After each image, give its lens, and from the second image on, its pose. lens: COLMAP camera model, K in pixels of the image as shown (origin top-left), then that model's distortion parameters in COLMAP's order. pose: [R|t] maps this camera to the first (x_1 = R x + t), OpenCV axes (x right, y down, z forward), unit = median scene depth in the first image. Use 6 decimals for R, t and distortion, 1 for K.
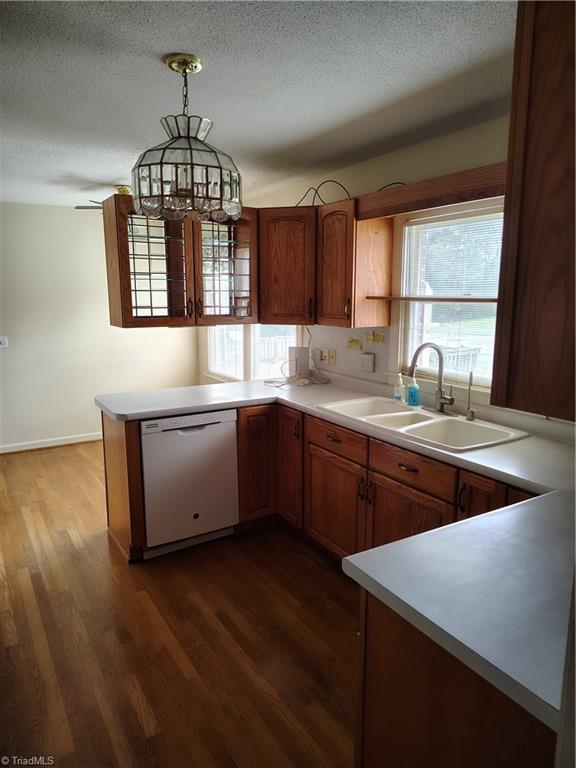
lens RADIAL K [[525.5, 0, 289.3], [0, 525.5, 382.2], [0, 0, 1]] dist [0.023190, -0.026080]
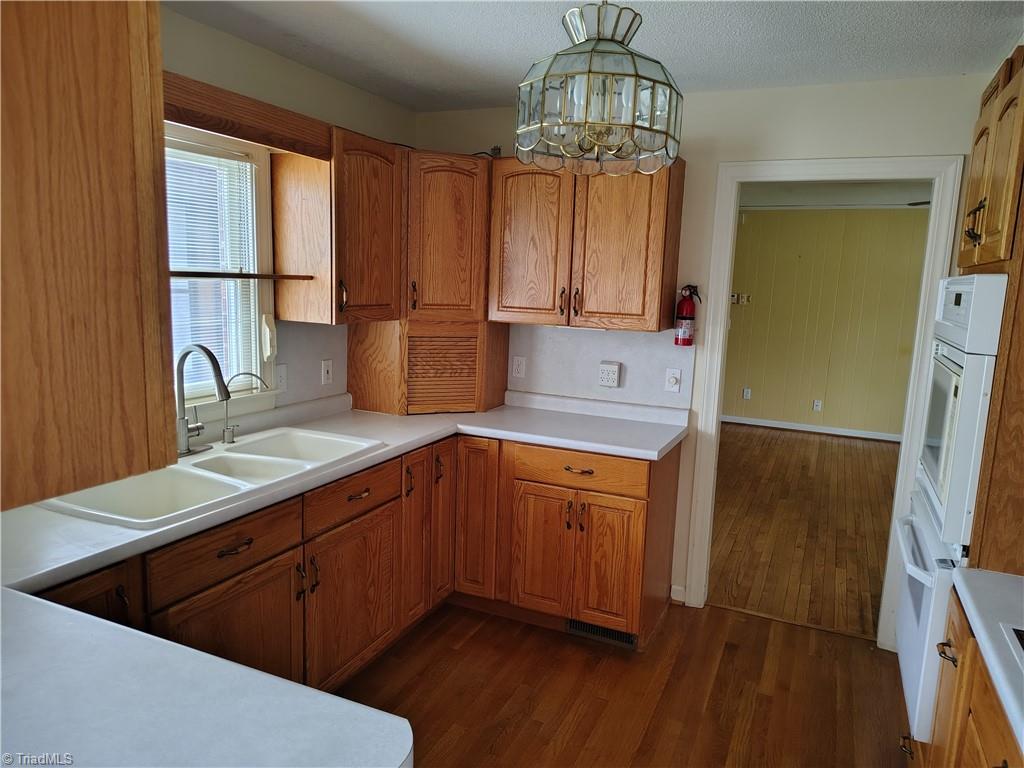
lens RADIAL K [[700.6, 0, 513.6], [0, 700.6, 386.5], [0, 0, 1]] dist [0.023190, -0.026080]
pose [[-0.550886, -0.148523, 0.821258, -0.585540], [0.110903, 0.962283, 0.248418, -0.179129], [-0.827179, 0.227930, -0.513637, 1.045120]]
